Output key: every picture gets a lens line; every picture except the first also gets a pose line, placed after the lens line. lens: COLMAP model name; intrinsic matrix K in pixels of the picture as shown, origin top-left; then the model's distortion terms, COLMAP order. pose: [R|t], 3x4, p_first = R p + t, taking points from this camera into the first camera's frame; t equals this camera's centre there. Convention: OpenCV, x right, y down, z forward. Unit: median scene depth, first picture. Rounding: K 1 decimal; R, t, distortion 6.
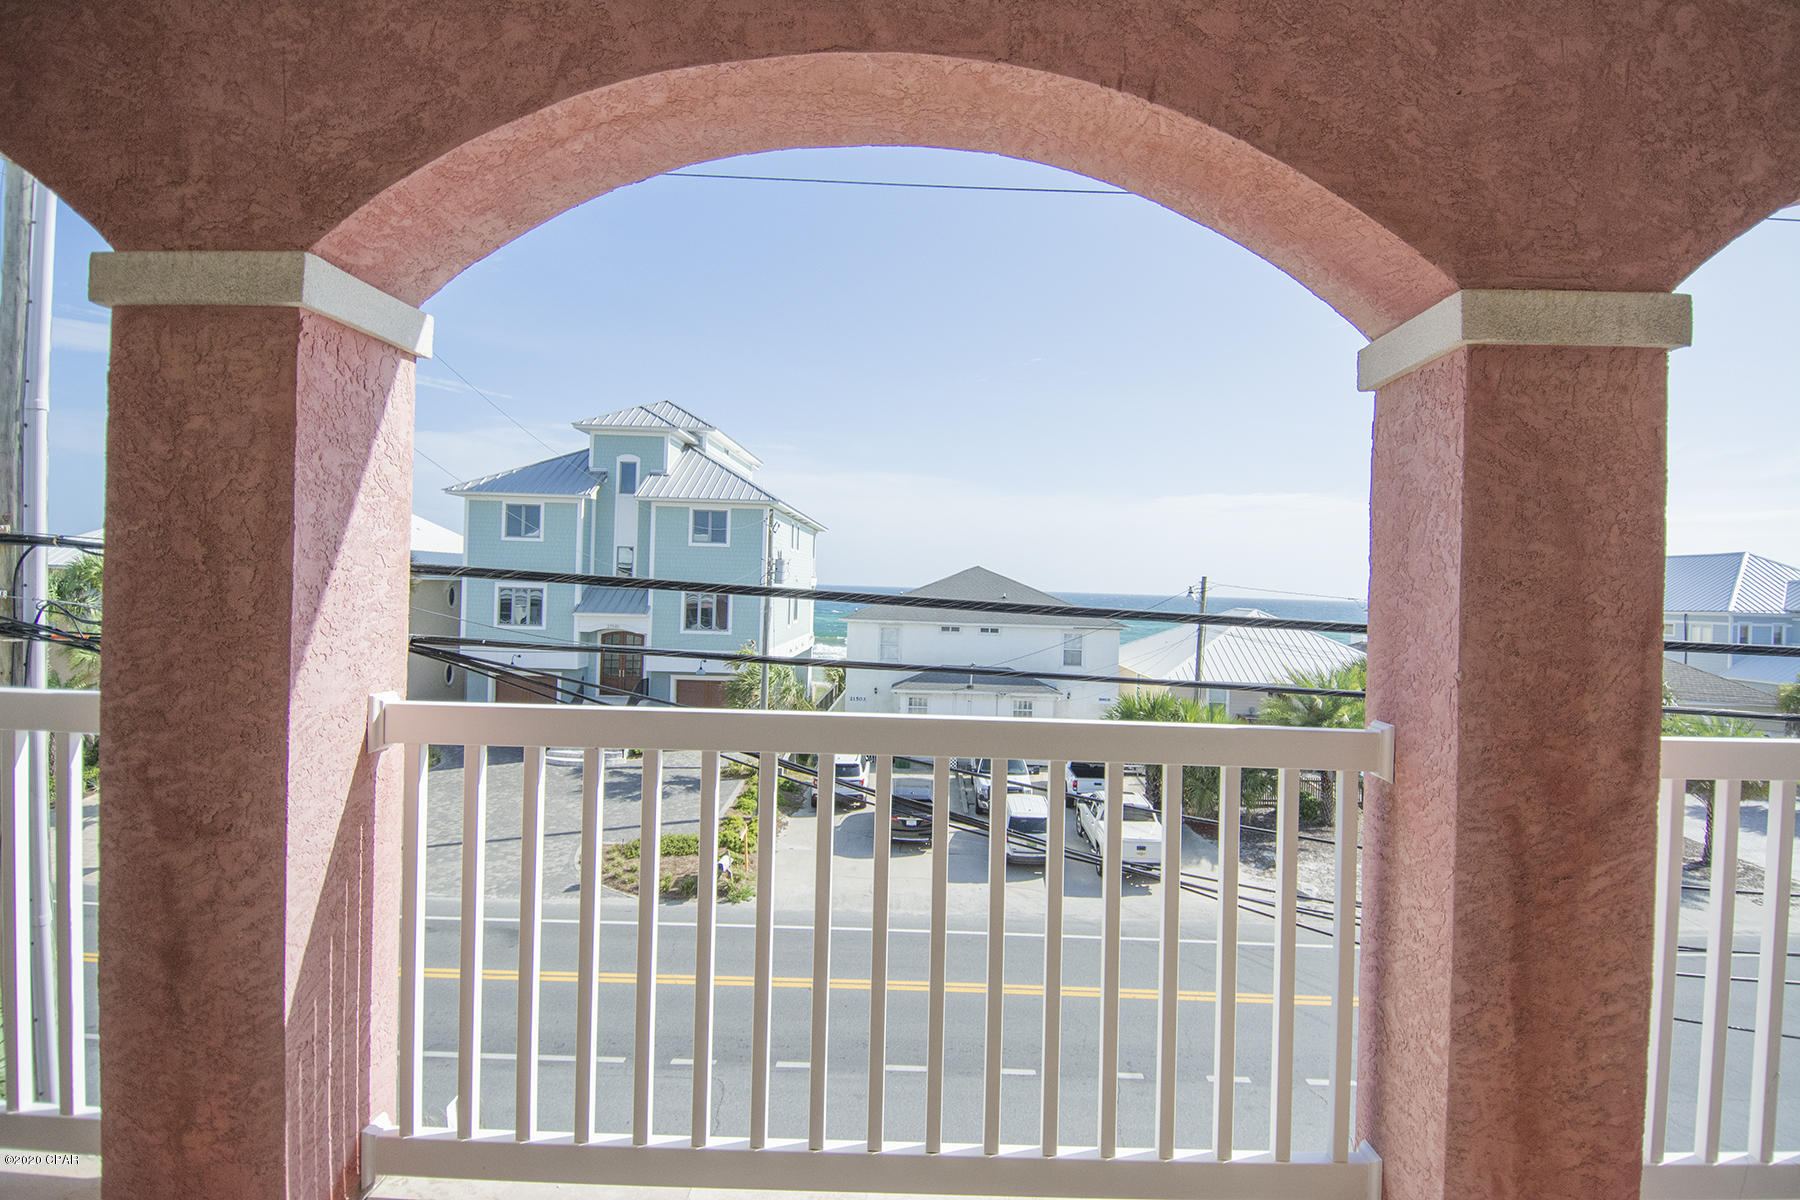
lens RADIAL K [[948.7, 0, 905.1], [0, 948.7, 586.7], [0, 0, 1]] dist [-0.016796, -0.005099]
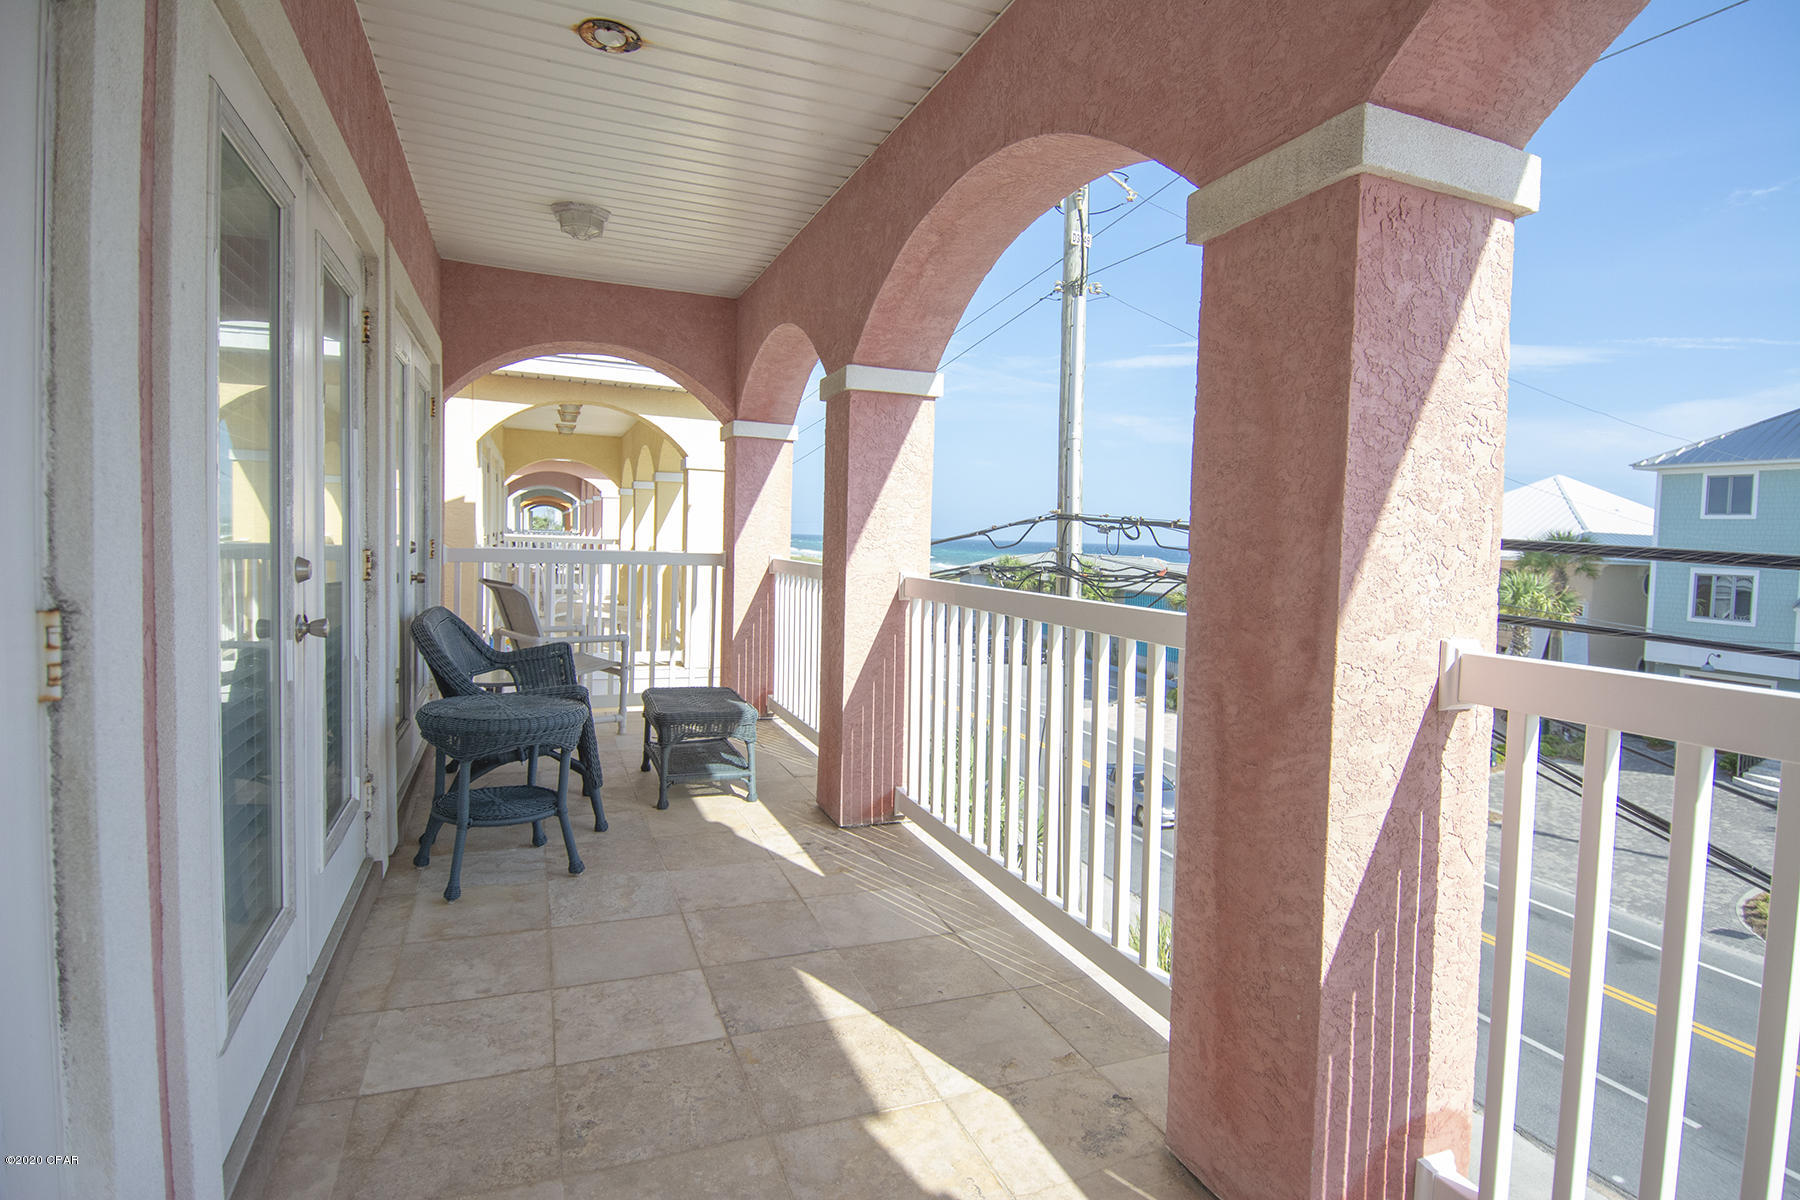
lens RADIAL K [[948.7, 0, 913.1], [0, 948.7, 605.6], [0, 0, 1]] dist [-0.016796, -0.005099]
pose [[0.367691, 0.047991, -0.928709, 1.474969], [-0.020649, 0.998843, 0.043440, 0.109147], [0.929719, 0.003204, 0.368257, 0.306684]]
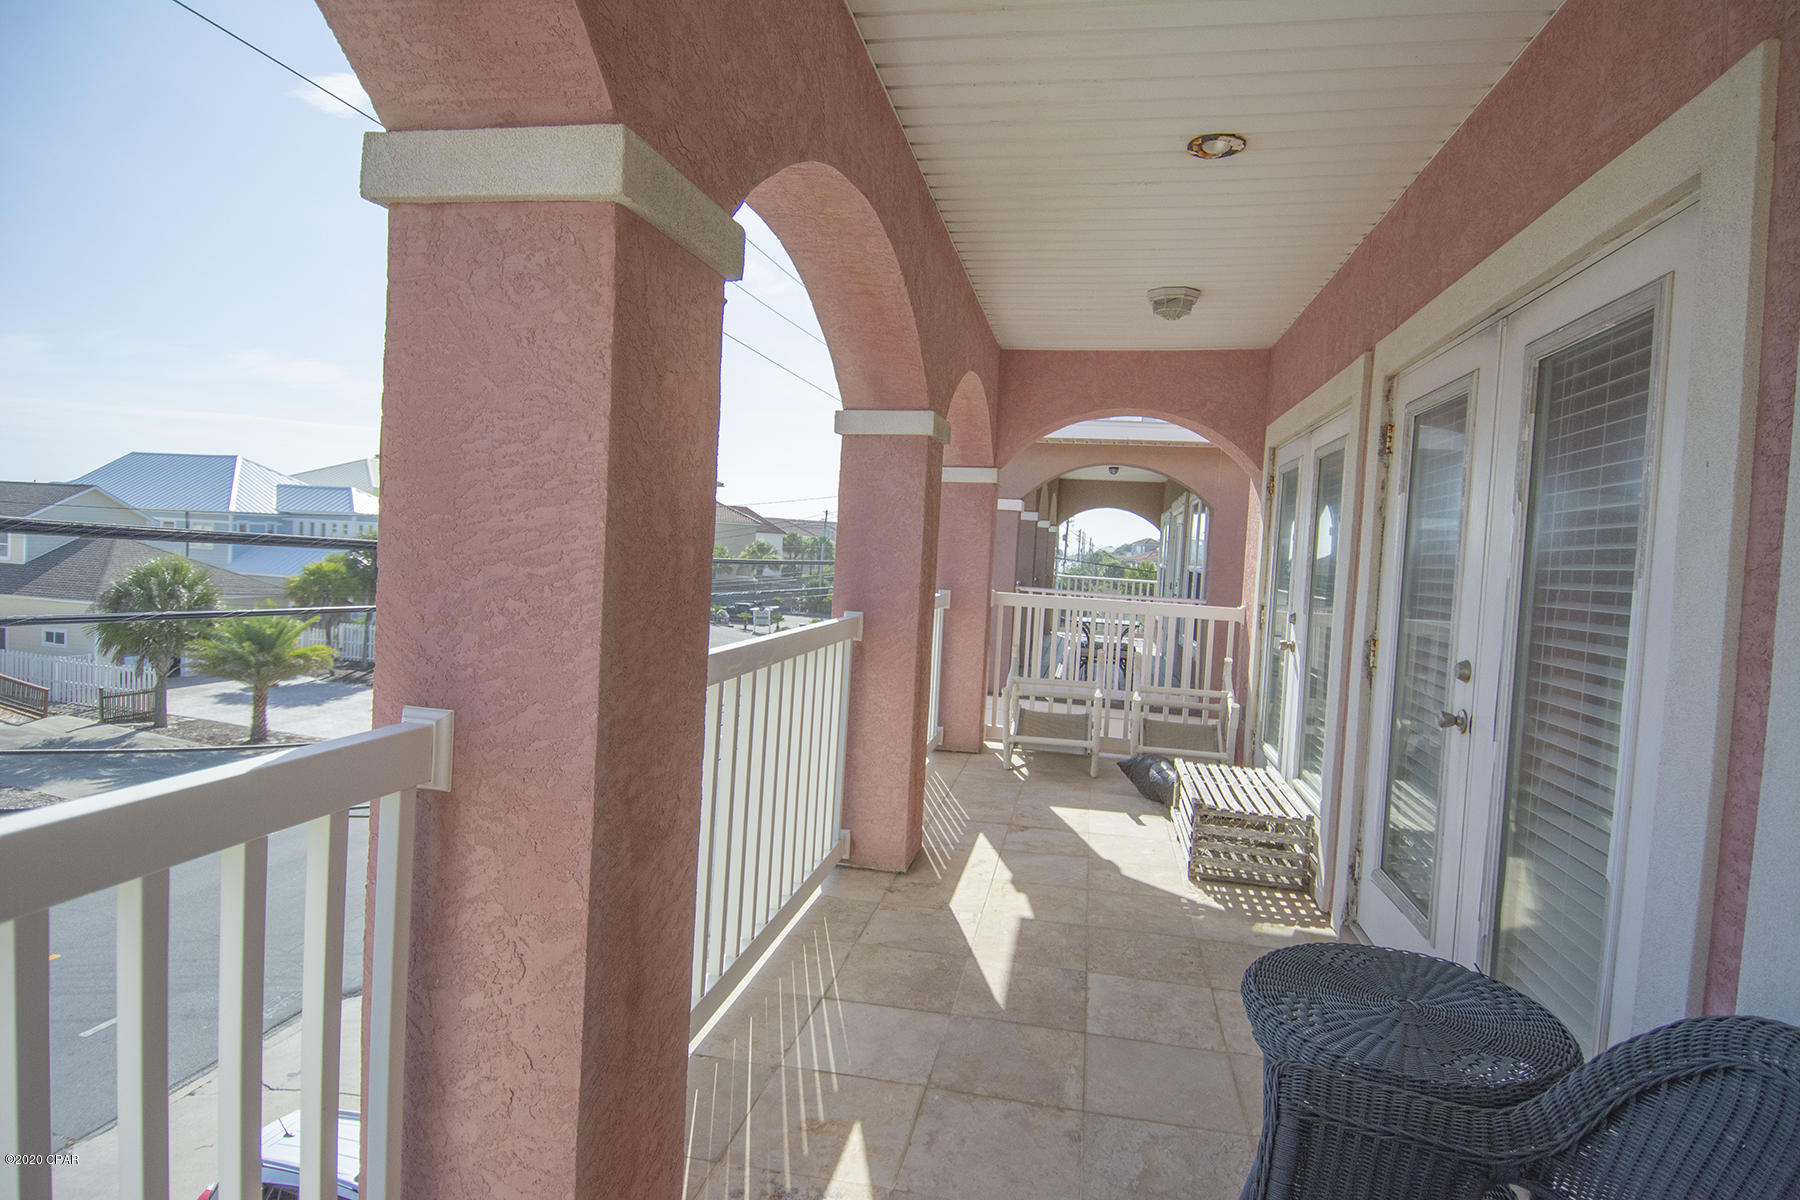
lens RADIAL K [[948.7, 0, 886.8], [0, 948.7, 581.3], [0, 0, 1]] dist [-0.016796, -0.005099]
pose [[0.207562, -0.037818, 0.977490, -1.558281], [-0.067912, 0.996284, 0.052966, -0.048876], [-0.975862, -0.077377, 0.204223, 0.606480]]
